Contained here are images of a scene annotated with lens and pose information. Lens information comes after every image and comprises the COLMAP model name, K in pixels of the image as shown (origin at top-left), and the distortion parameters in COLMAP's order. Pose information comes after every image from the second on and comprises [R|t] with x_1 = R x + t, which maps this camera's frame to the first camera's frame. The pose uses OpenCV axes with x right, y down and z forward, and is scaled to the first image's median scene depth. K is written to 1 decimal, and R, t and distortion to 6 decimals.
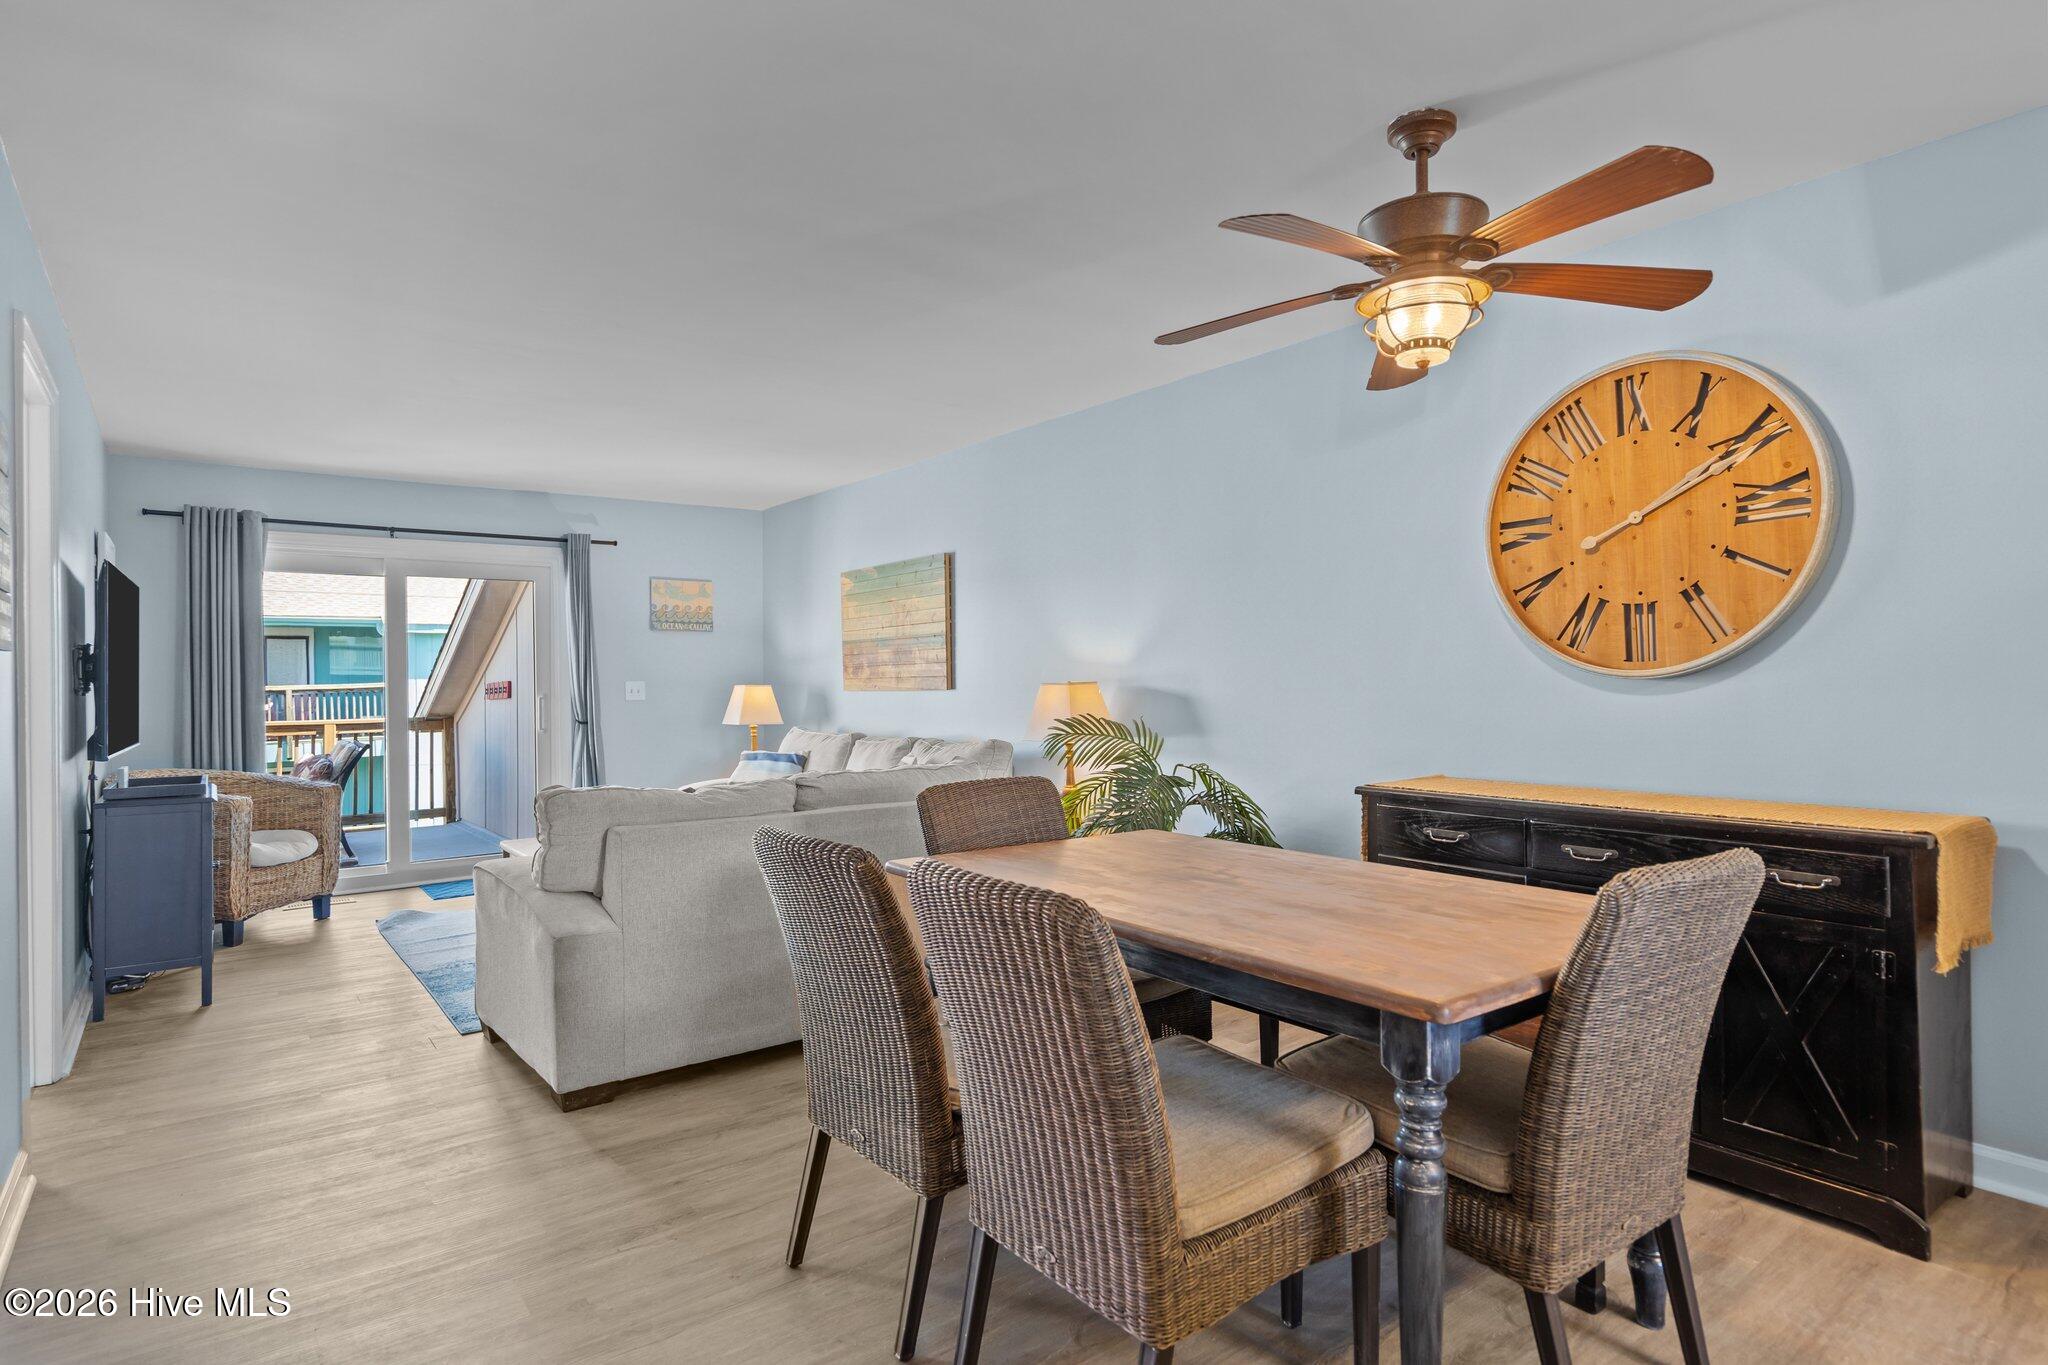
lens RADIAL K [[1078.5, 0, 1024.0], [0, 1078.5, 682.5], [0, 0, 1]] dist [0.005231, -0.001113]
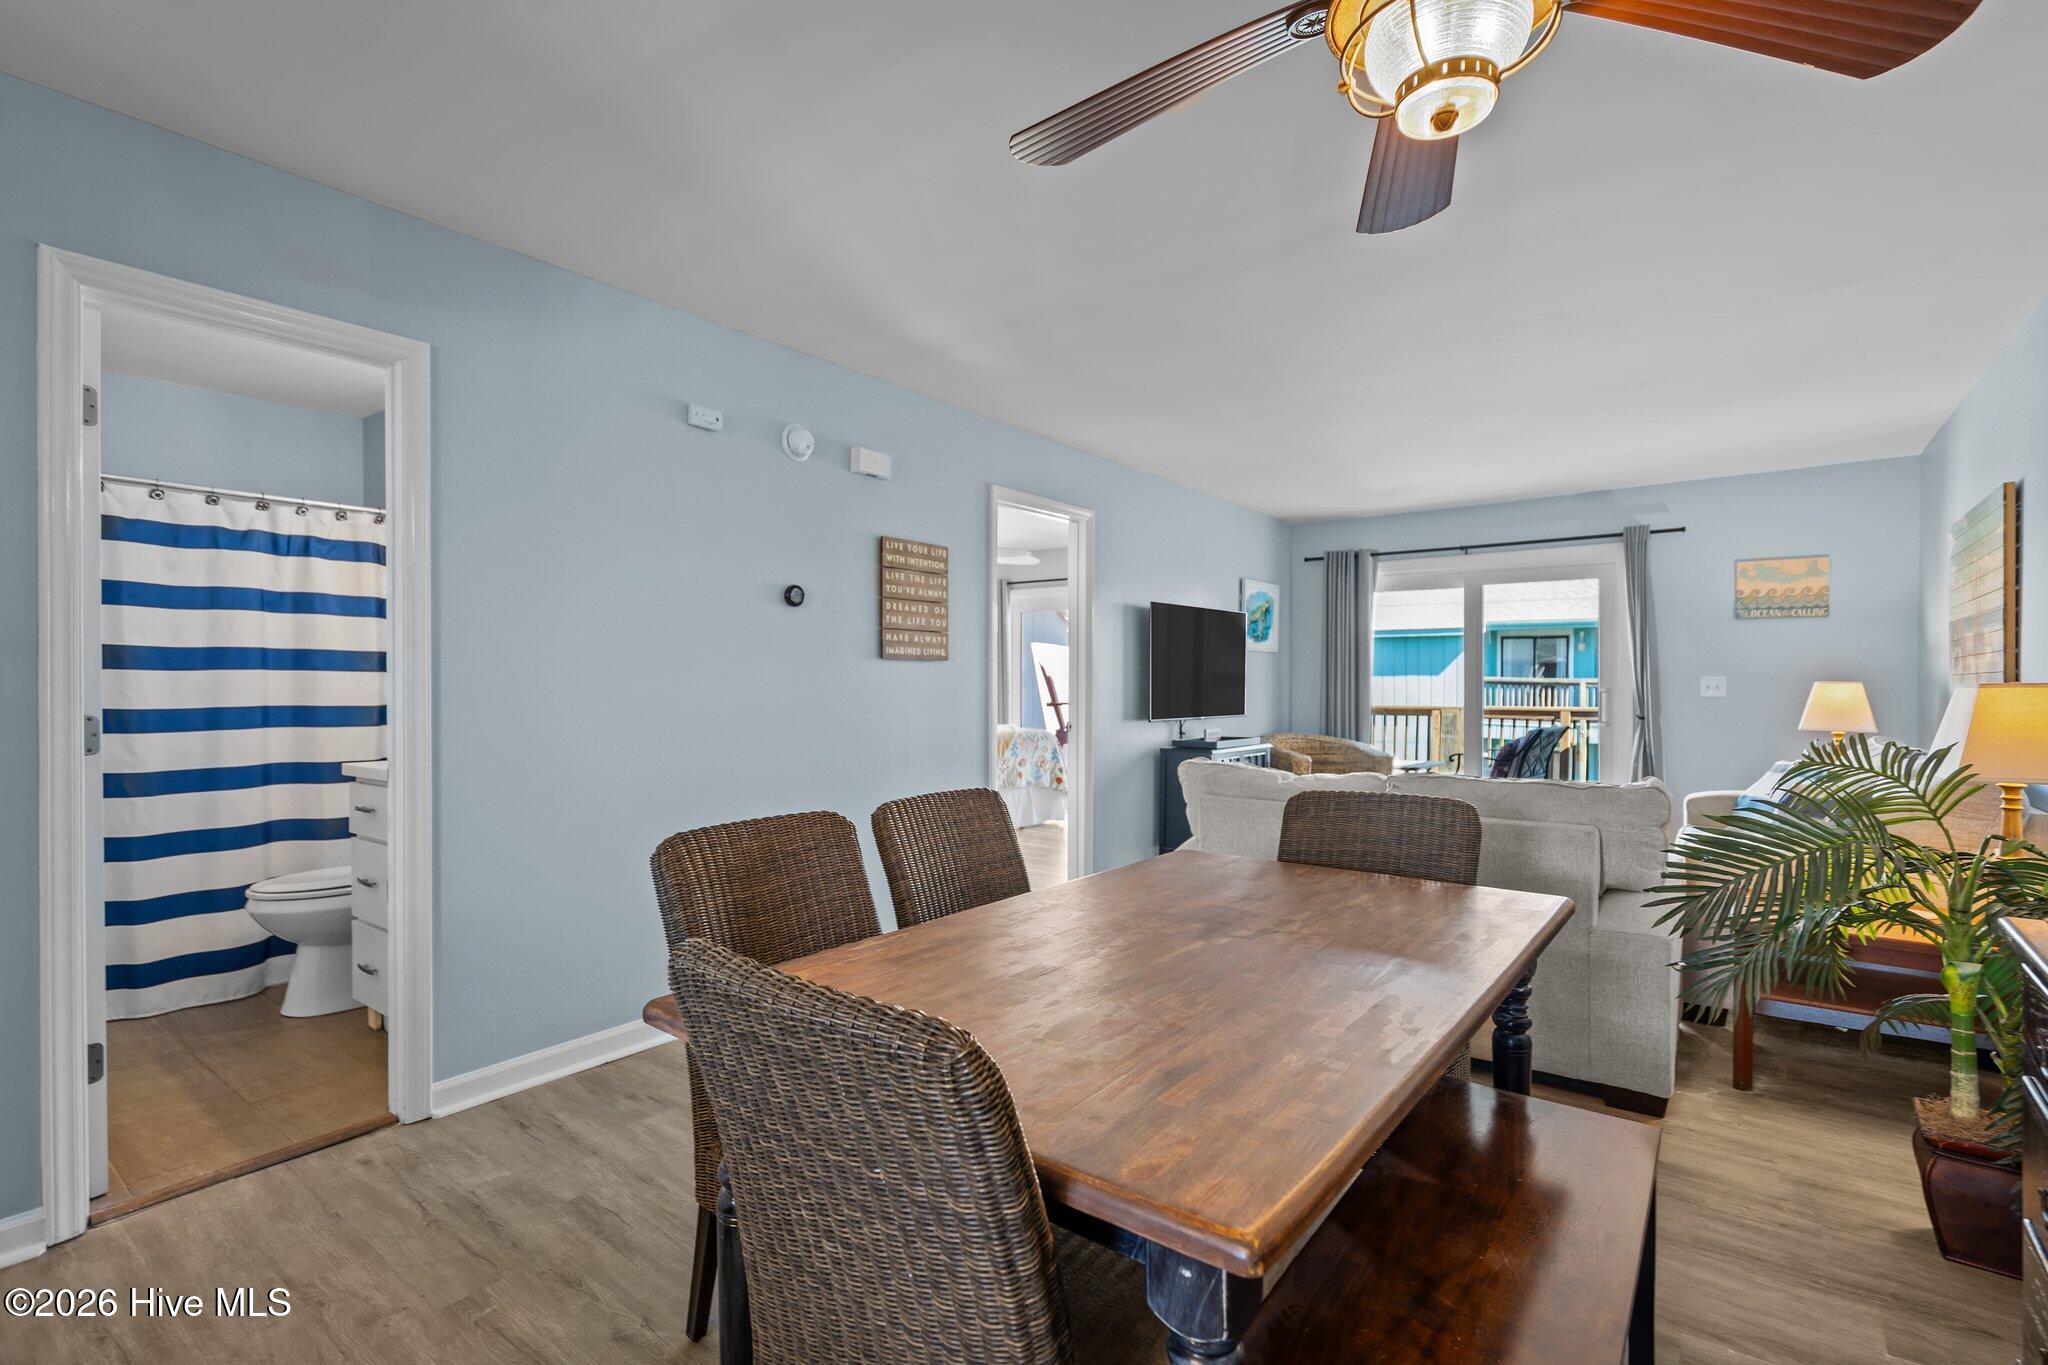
lens RADIAL K [[943.3, 0, 1022.0], [0, 943.3, 688.4], [0, 0, 1]] dist [0.001974, -0.000147]
pose [[0.267445, 0.021397, -0.963336, 0.291337], [-0.005575, 0.999771, 0.020659, -0.004852], [0.963557, -0.000155, 0.267503, 0.248043]]
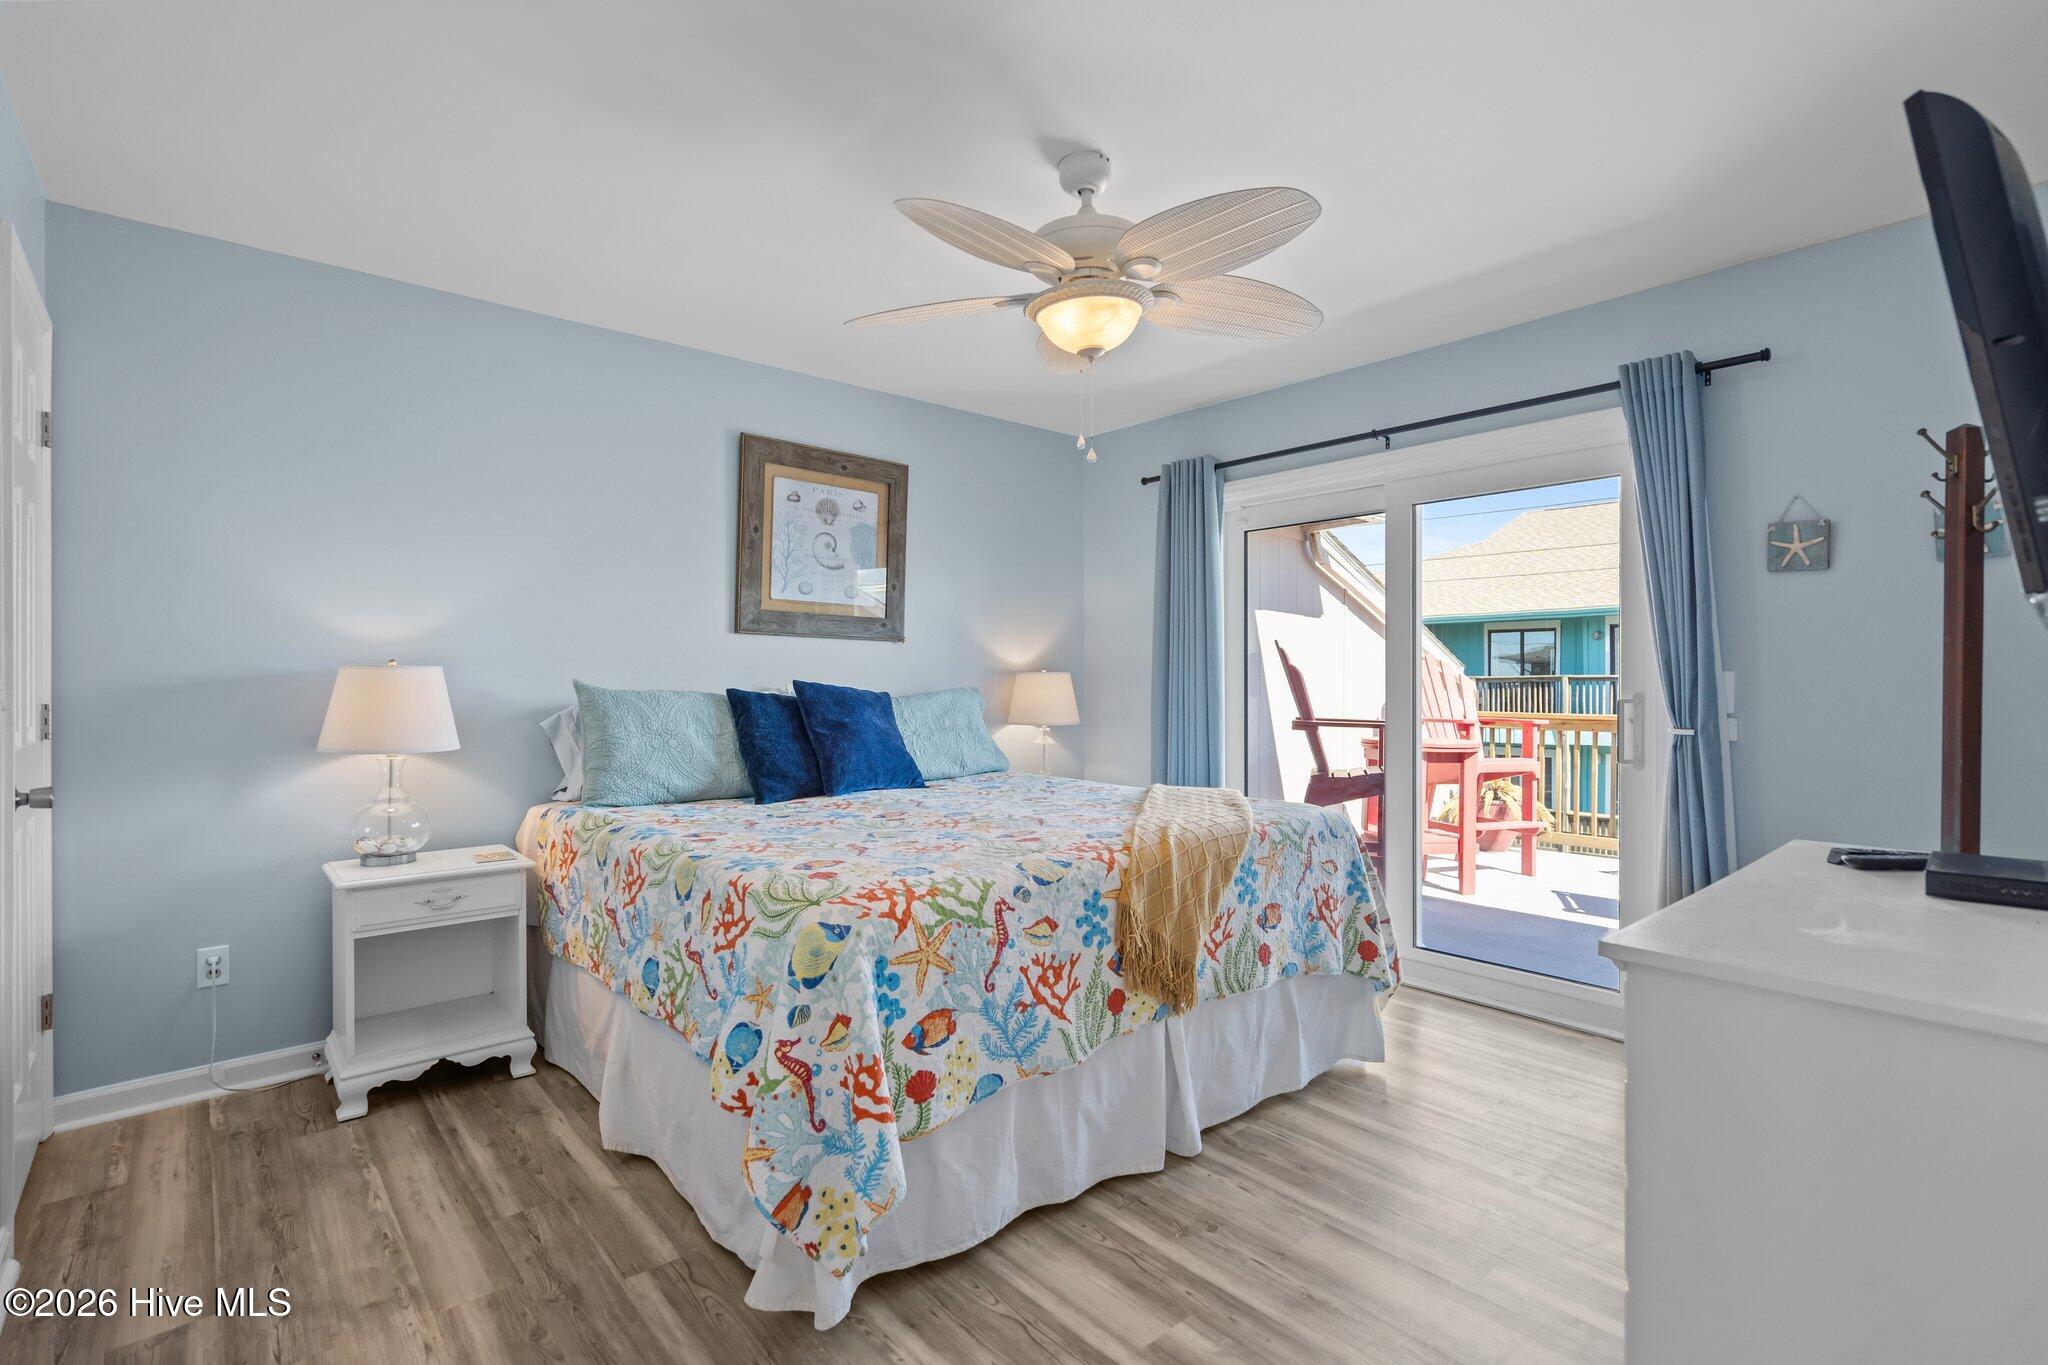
lens RADIAL K [[955.3, 0, 1018.4], [0, 955.3, 692.3], [0, 0, 1]] dist [-0.001469, 0.000170]
pose [[0.066437, 0.025969, -0.997453, -0.437630], [0.001636, 0.999657, 0.026135, 0.005897], [0.997789, -0.003368, 0.066372, 0.428103]]
